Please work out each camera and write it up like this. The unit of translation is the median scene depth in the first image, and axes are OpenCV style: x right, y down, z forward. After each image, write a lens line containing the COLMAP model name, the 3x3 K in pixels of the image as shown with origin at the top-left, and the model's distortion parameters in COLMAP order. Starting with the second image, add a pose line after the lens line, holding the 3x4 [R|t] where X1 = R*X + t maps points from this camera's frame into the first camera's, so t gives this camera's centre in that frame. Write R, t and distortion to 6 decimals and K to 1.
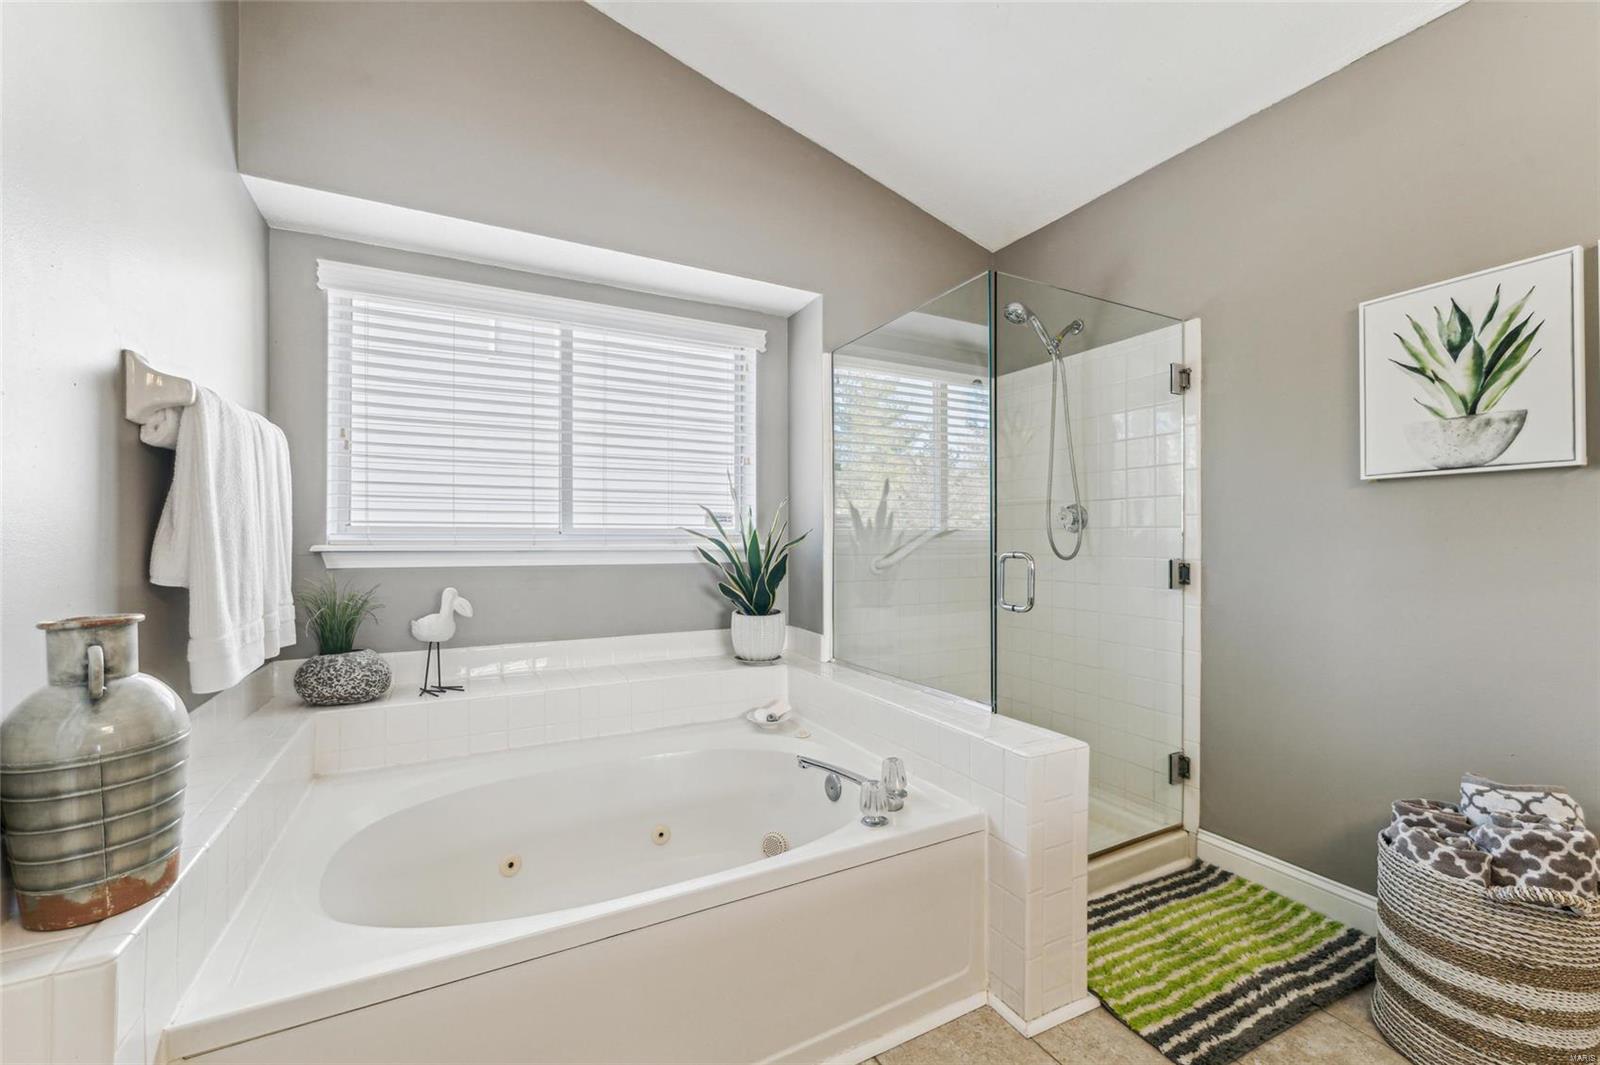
lens RADIAL K [[644.9, 0, 804.4], [0, 644.9, 538.8], [0, 0, 1]] dist [0.001009, 0.000050]
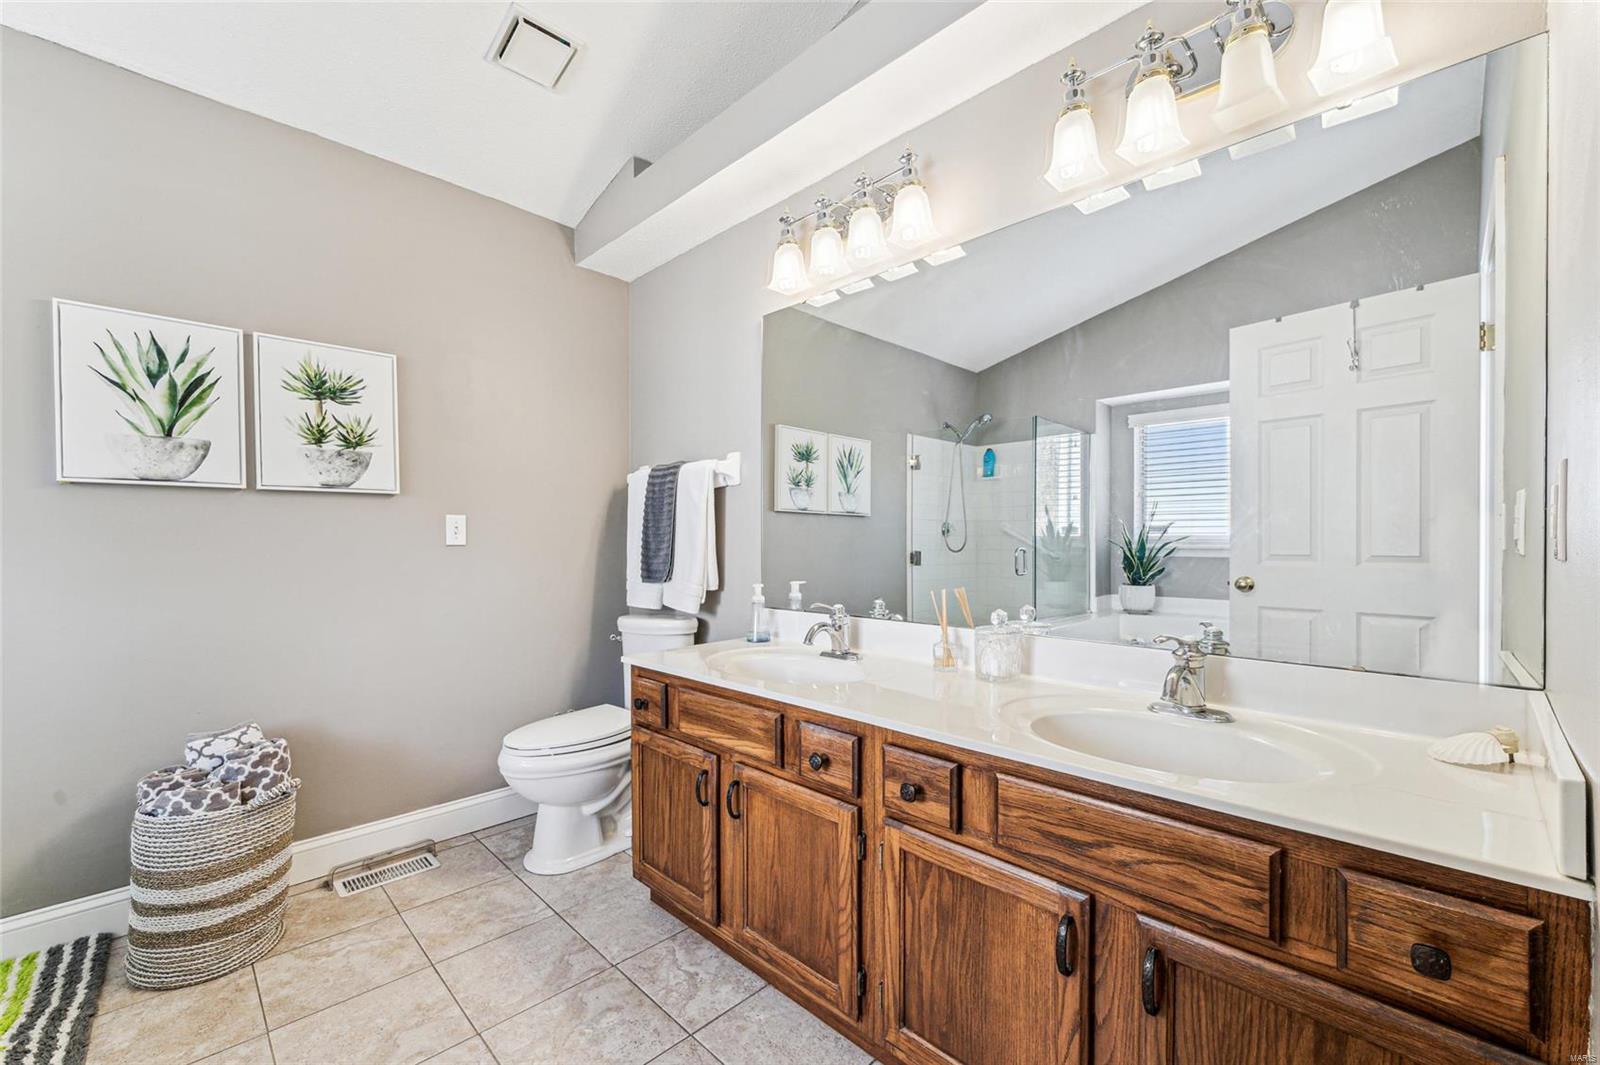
lens RADIAL K [[644.9, 0, 799.6], [0, 644.9, 542.2], [0, 0, 1]] dist [0.001009, 0.000050]
pose [[-0.304204, -0.000004, 0.952607, -0.464540], [-0.001310, 0.999999, -0.000414, 0.000181], [-0.952606, -0.001374, -0.304204, 0.267707]]
